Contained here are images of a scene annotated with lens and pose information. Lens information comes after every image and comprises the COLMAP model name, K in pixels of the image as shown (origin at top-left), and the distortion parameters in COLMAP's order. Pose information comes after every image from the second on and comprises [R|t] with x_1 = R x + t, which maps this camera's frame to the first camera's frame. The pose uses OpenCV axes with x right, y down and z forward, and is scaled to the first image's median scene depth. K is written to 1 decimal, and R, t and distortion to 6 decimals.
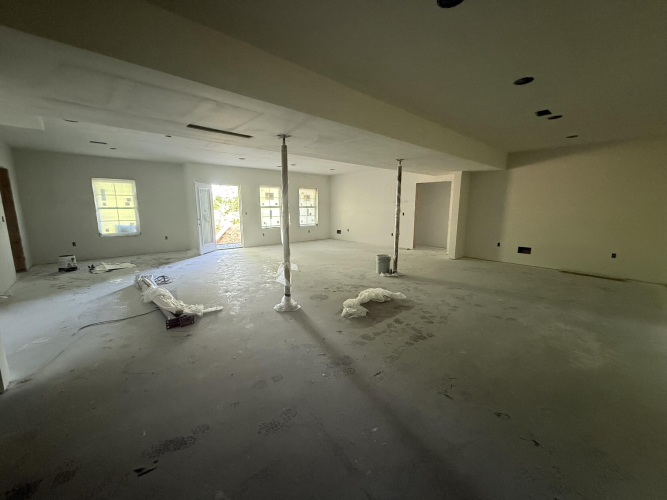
lens RADIAL K [[265.8, 0, 331.4], [0, 265.8, 249.6], [0, 0, 1]] dist [0.000615, -0.000138]
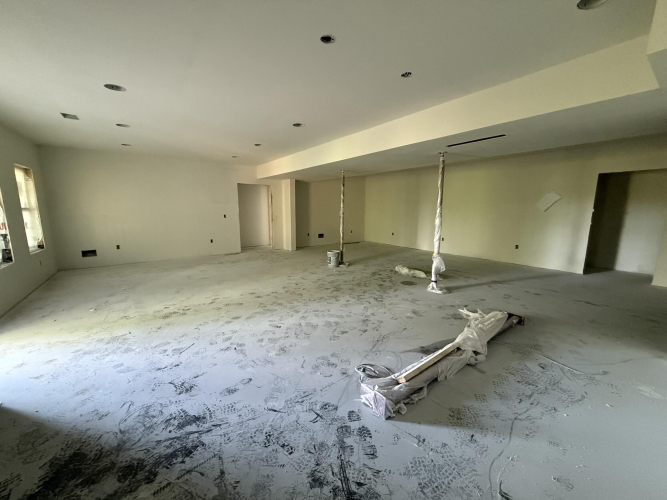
lens RADIAL K [[265.8, 0, 331.4], [0, 265.8, 249.6], [0, 0, 1]] dist [0.000615, -0.000138]
pose [[0.118530, -0.161412, 0.979743, -1.023298], [0.157145, 0.977313, 0.142000, -0.165466], [-0.980437, 0.137131, 0.141206, 0.934714]]
